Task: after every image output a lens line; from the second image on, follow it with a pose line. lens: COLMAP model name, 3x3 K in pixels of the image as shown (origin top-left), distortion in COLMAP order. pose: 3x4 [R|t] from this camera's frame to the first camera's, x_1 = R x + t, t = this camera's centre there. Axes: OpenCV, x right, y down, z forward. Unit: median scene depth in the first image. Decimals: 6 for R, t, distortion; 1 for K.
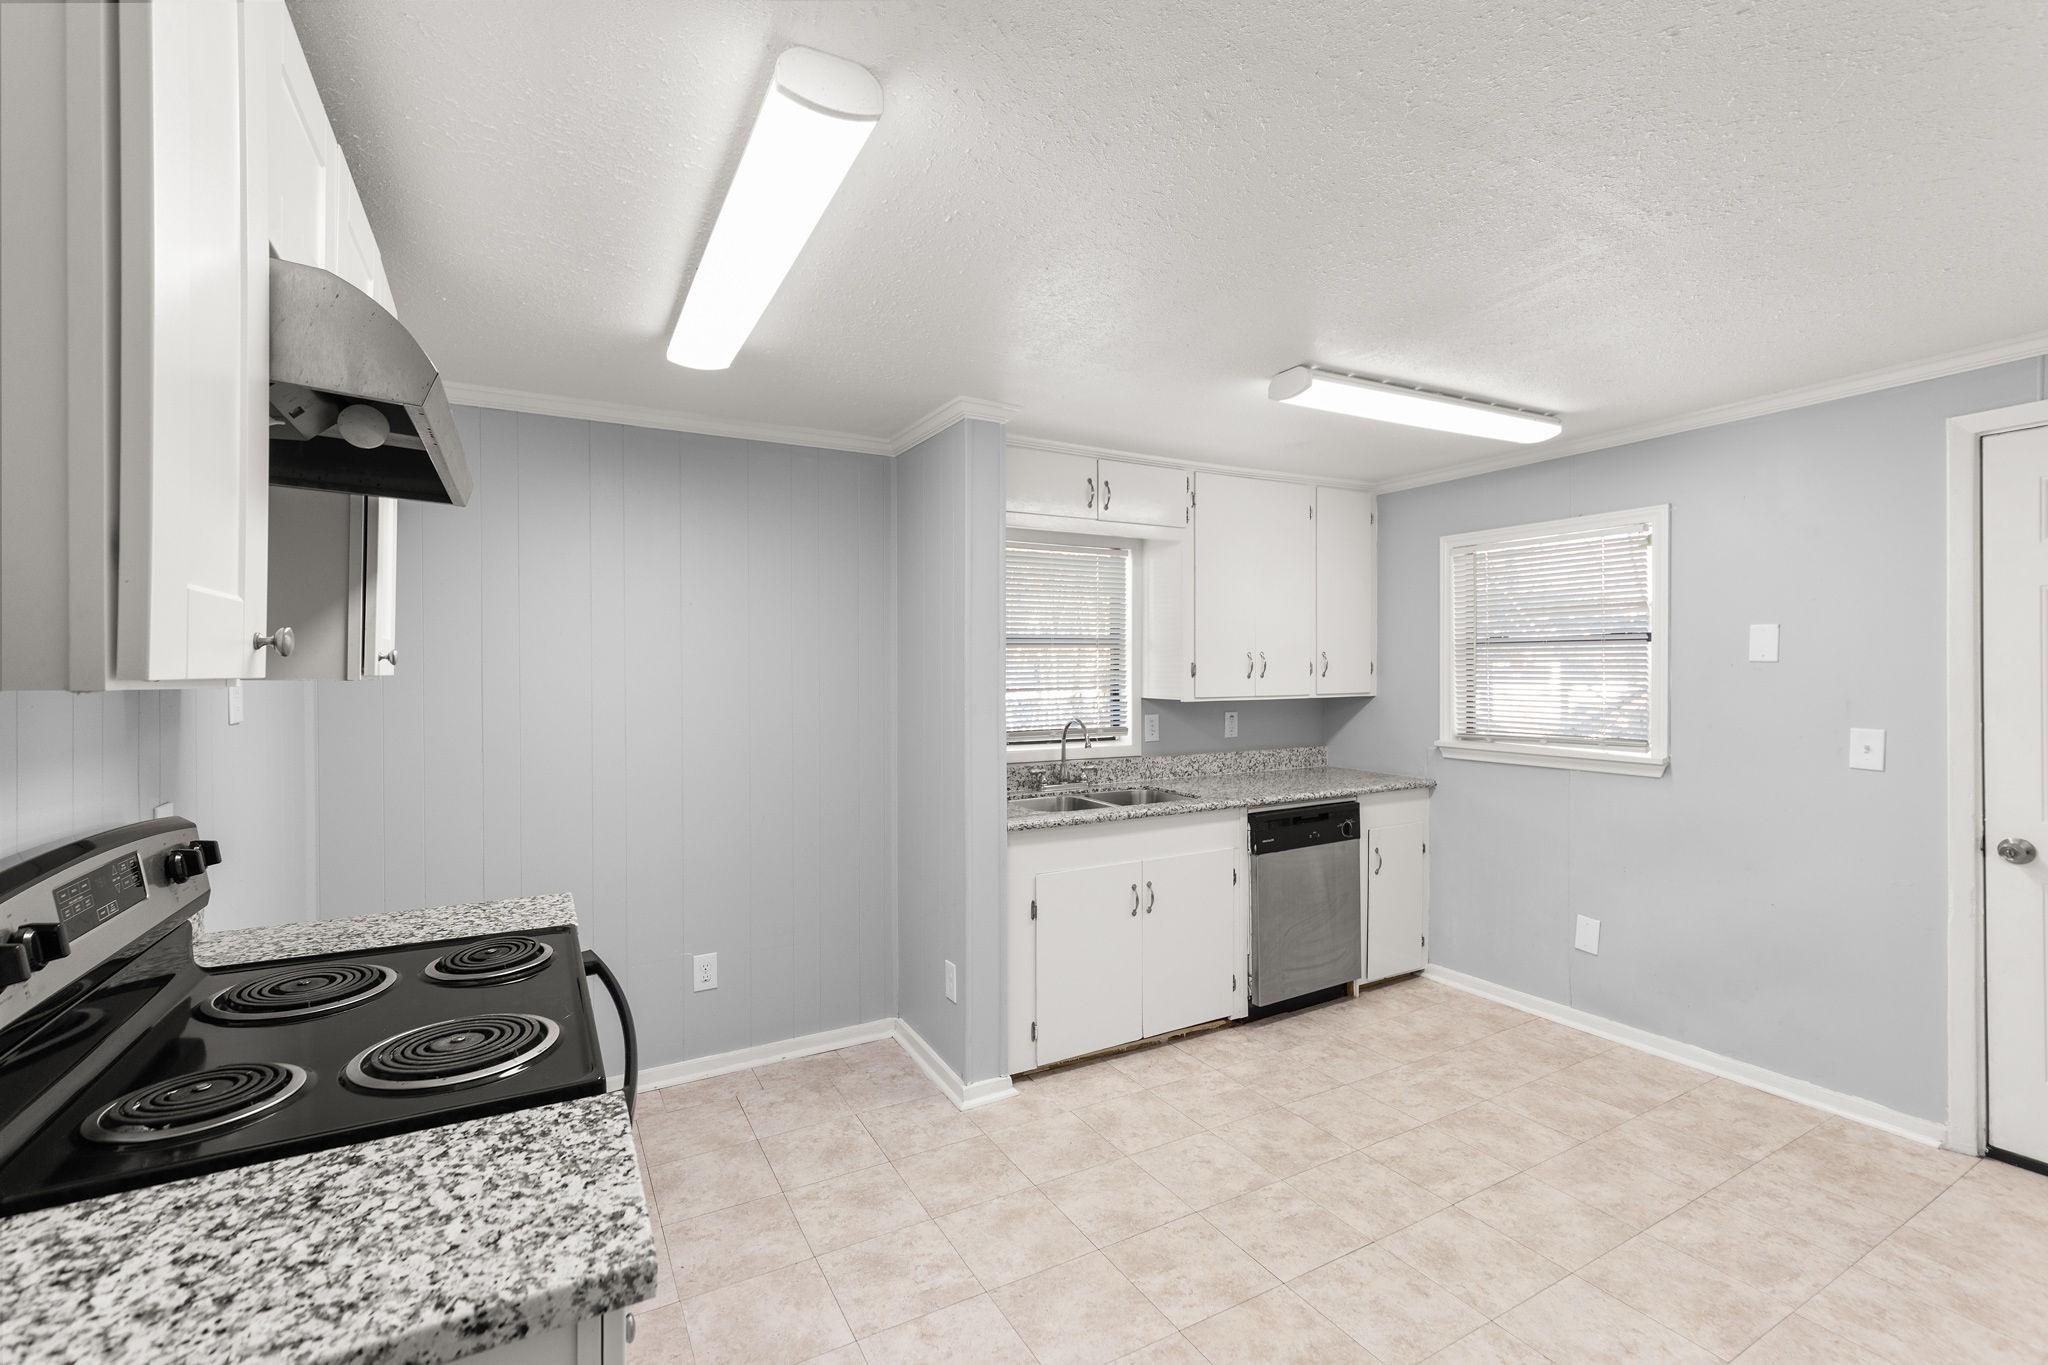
lens RADIAL K [[884.1, 0, 1024.2], [0, 884.1, 672.1], [0, 0, 1]] dist [0.011352, -0.000505]
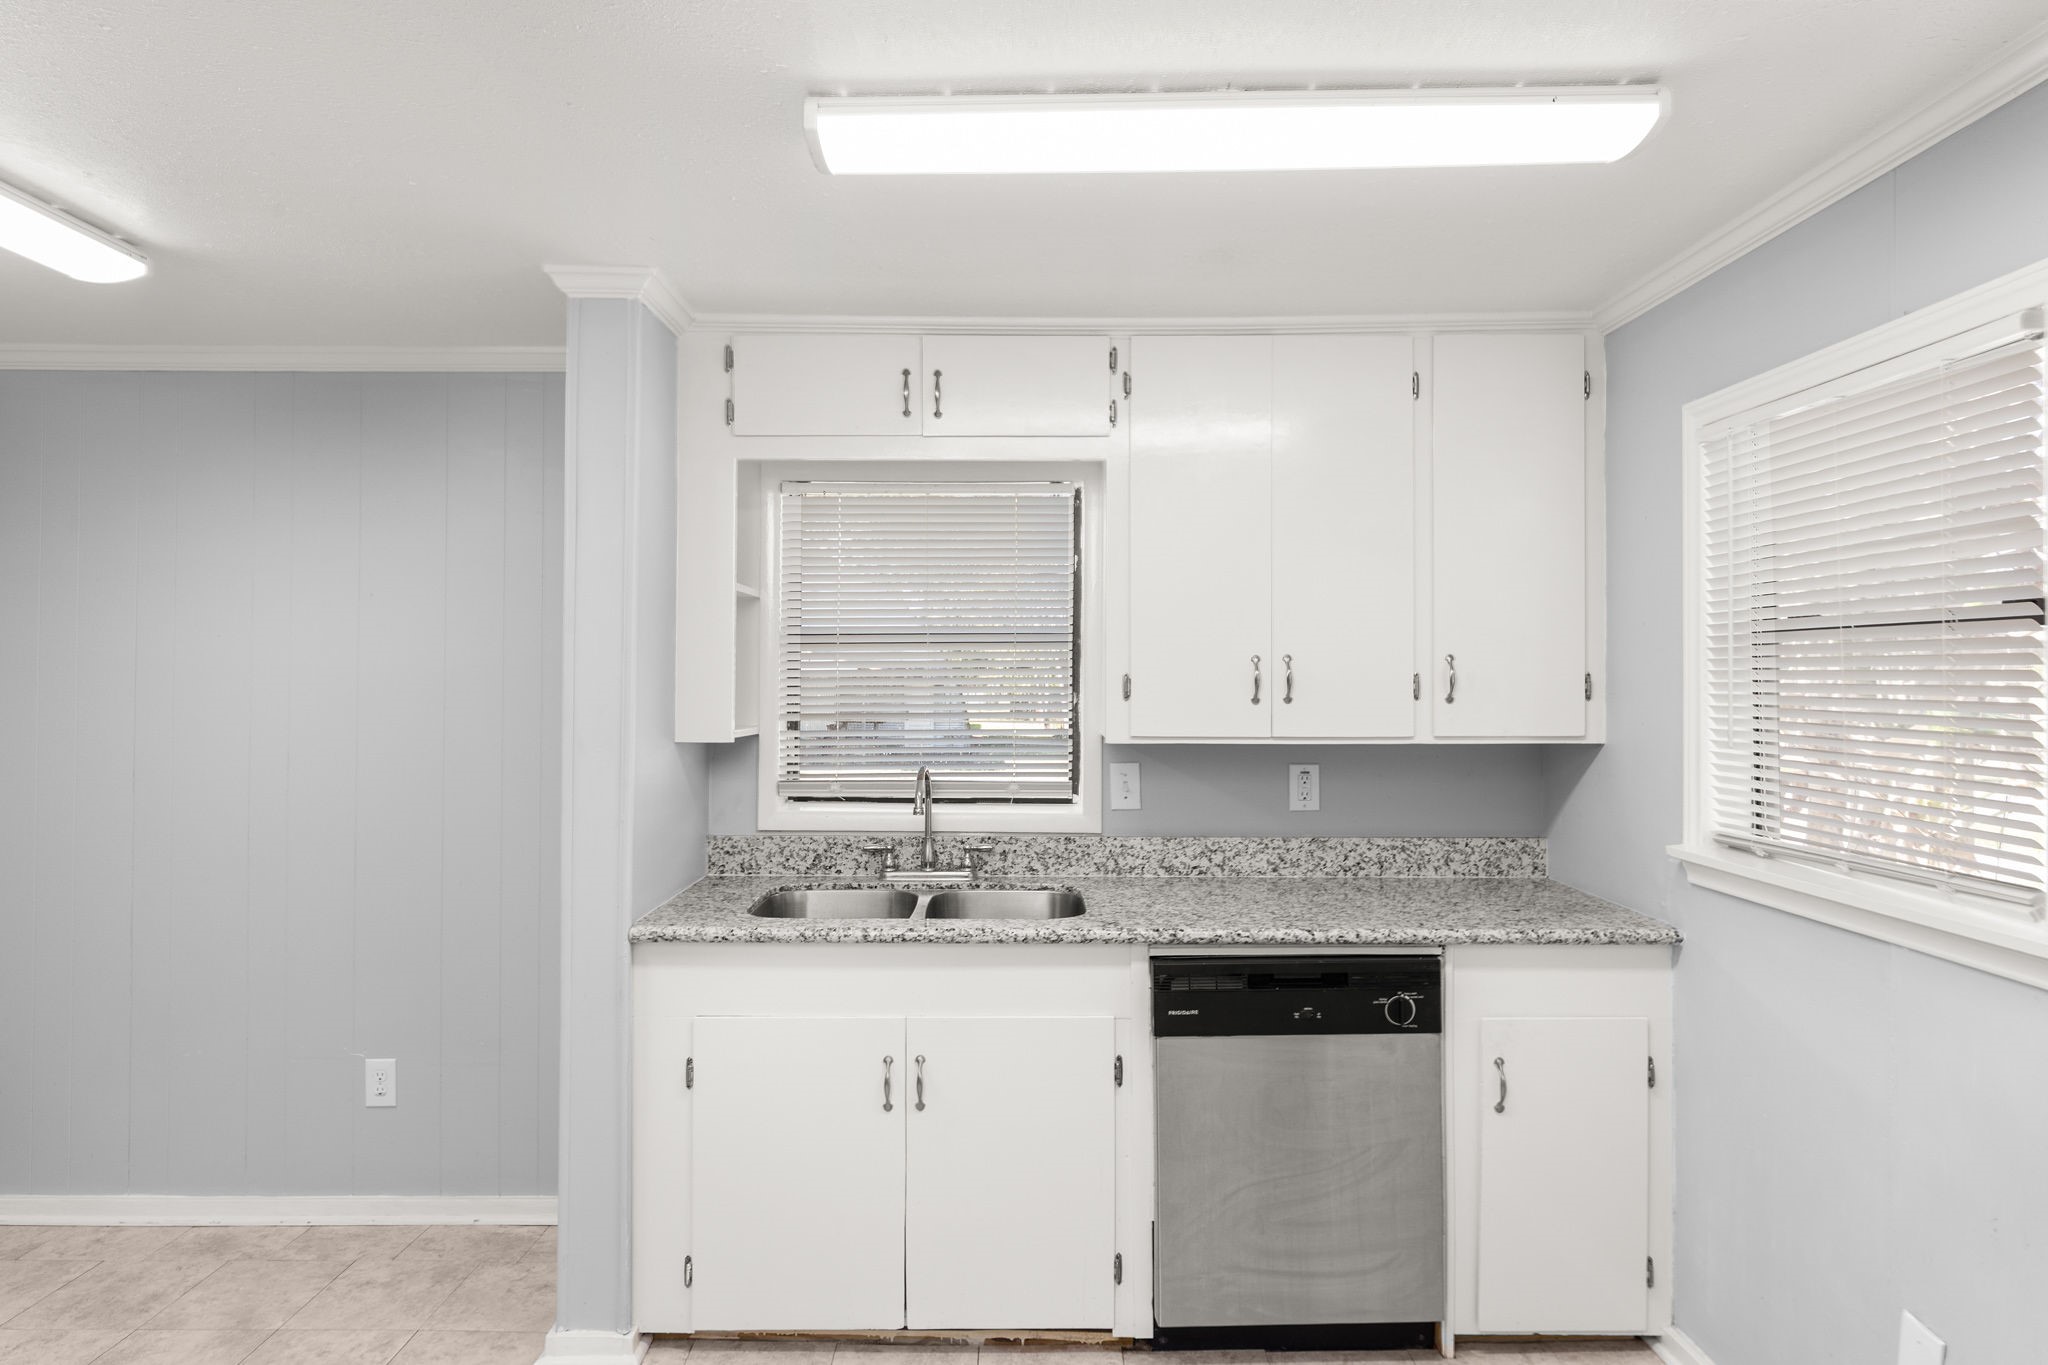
lens RADIAL K [[1179.3, 0, 1017.5], [0, 1179.3, 664.9], [0, 0, 1]] dist [0.008711, -0.001930]
pose [[0.873247, -0.000683, -0.487277, 0.544435], [-0.007862, 0.999849, -0.015493, -0.004937], [0.487214, 0.017360, 0.873110, 0.342403]]
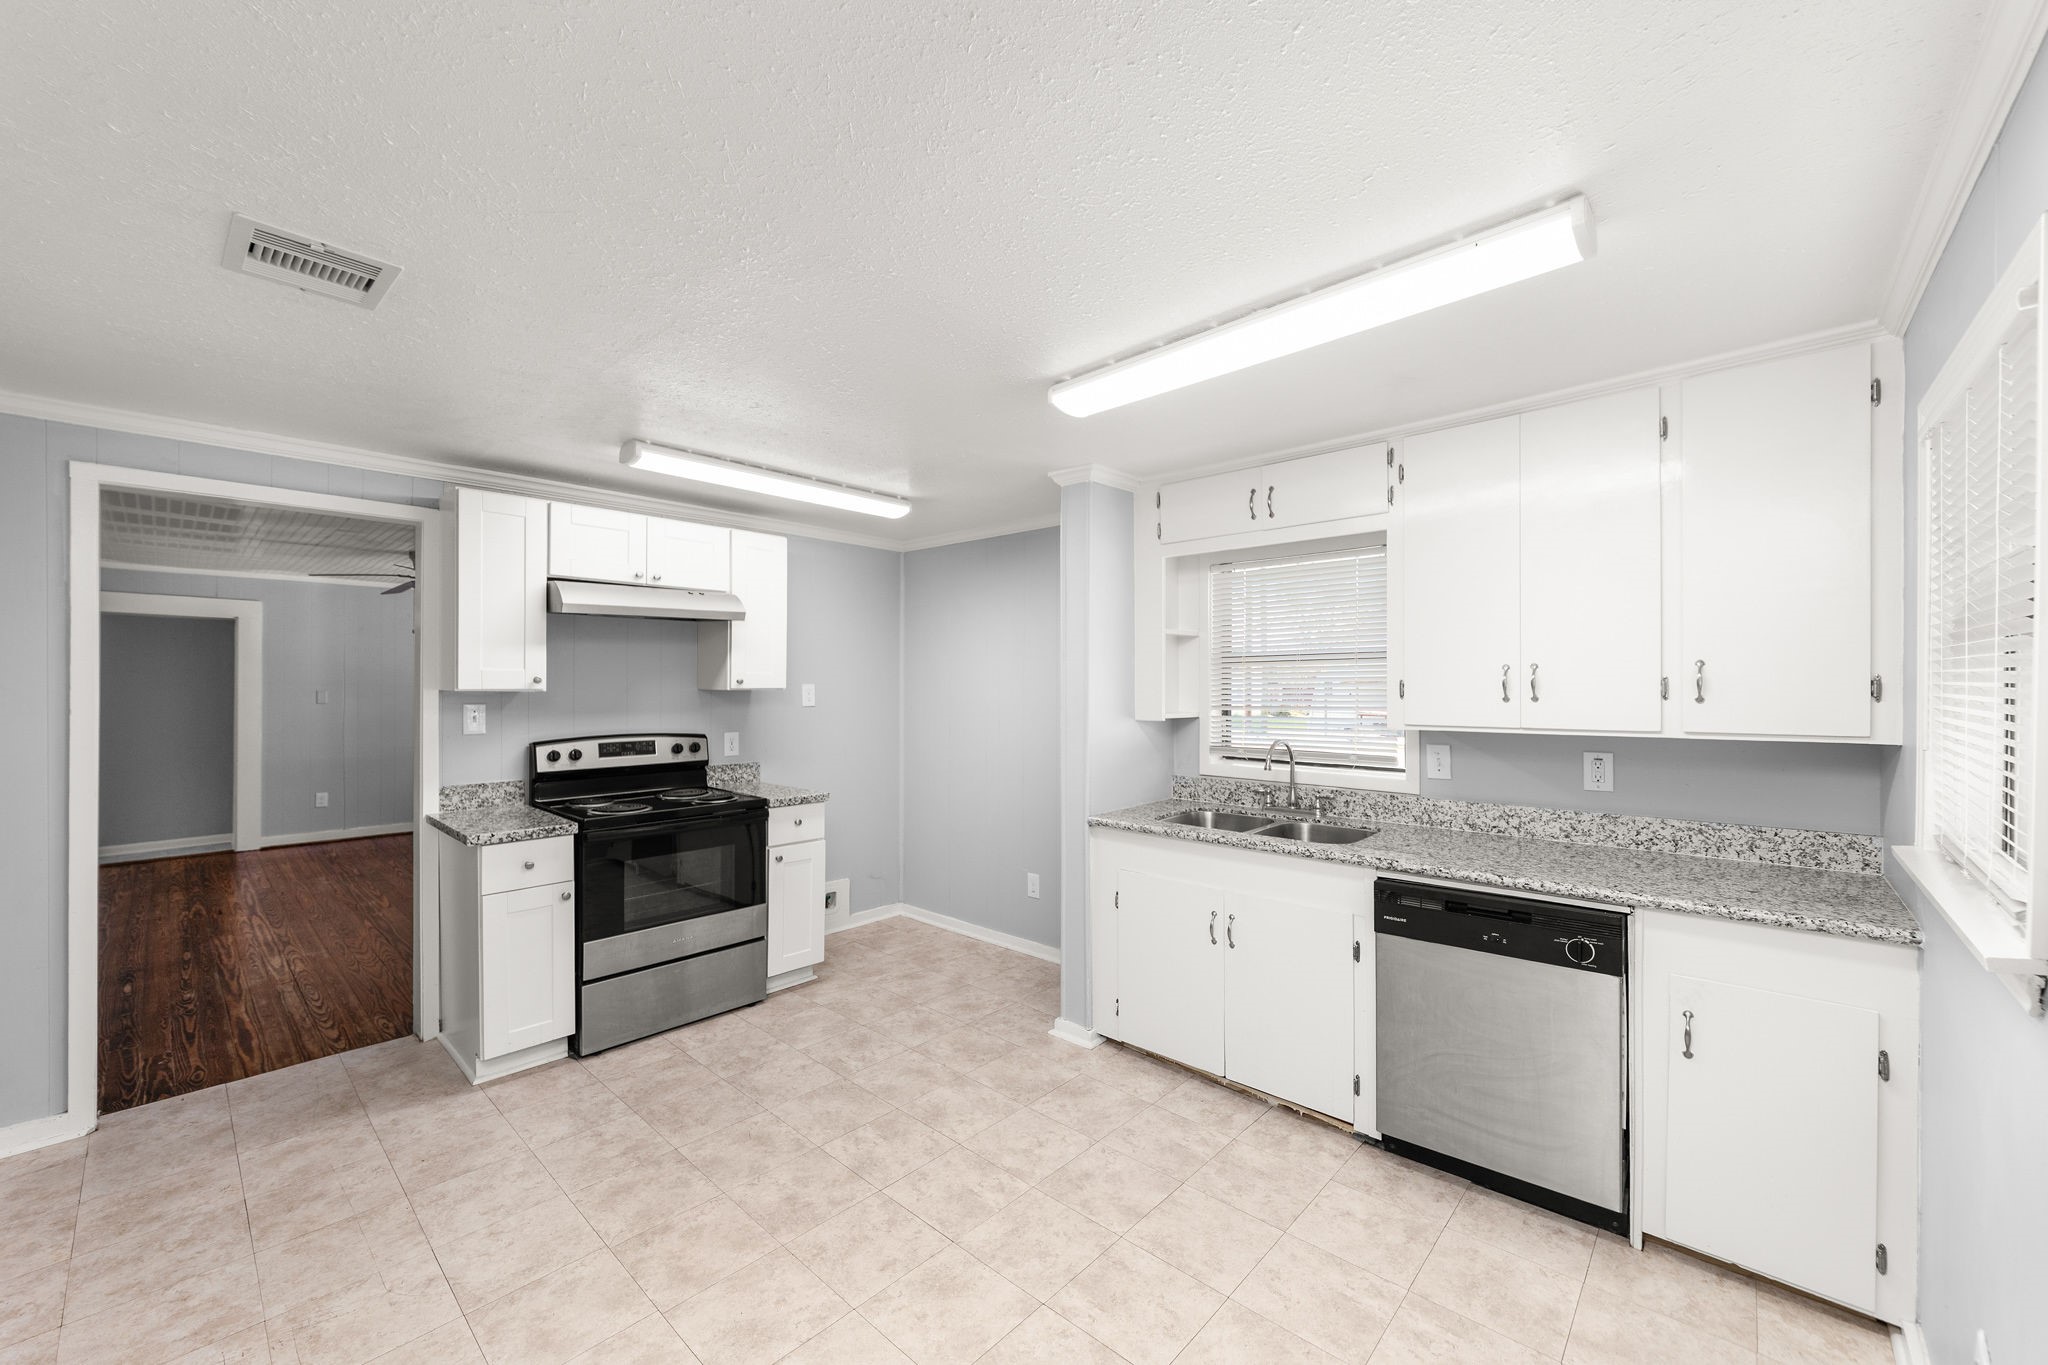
lens RADIAL K [[793.8, 0, 1024.0], [0, 793.8, 682.5], [0, 0, 1]] dist [-0.002222, -0.000178]
pose [[0.314545, 0.000297, -0.949242, 0.831082], [-0.003188, 0.999995, -0.000744, -0.007466], [0.949237, 0.003260, 0.314545, 0.503072]]
